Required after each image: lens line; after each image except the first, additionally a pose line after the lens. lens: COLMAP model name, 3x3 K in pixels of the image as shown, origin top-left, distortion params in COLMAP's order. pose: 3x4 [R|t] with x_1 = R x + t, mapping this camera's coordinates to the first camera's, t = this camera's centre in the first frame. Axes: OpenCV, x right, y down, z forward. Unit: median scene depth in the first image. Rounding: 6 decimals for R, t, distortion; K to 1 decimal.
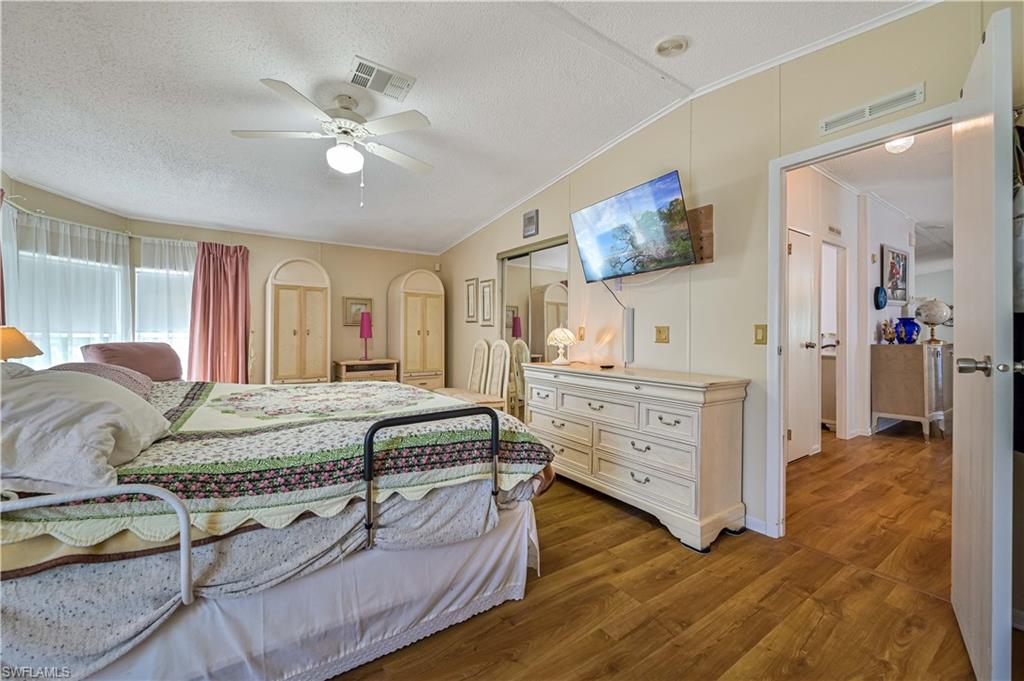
lens RADIAL K [[416.3, 0, 513.7], [0, 416.3, 336.9], [0, 0, 1]] dist [0.000291, 0.000090]
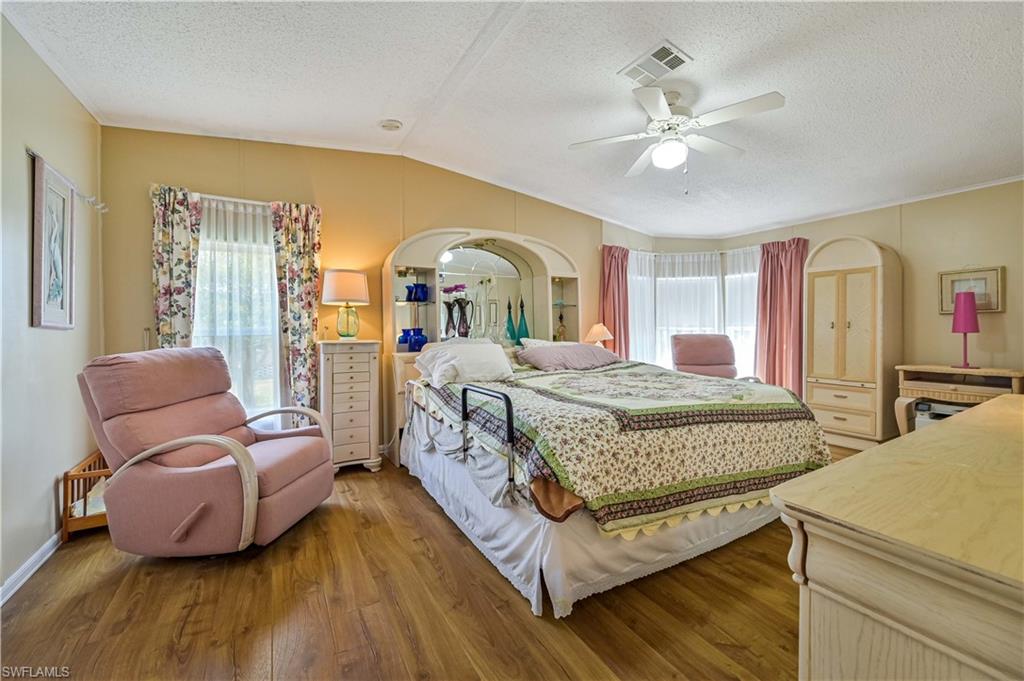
lens RADIAL K [[407.4, 0, 514.0], [0, 407.4, 330.5], [0, 0, 1]] dist [0.000883, 0.000311]
pose [[-0.053025, 0.000553, -0.998593, 0.400155], [-0.006665, 0.999977, 0.000907, 0.005023], [0.998571, 0.006704, -0.053020, 0.440055]]
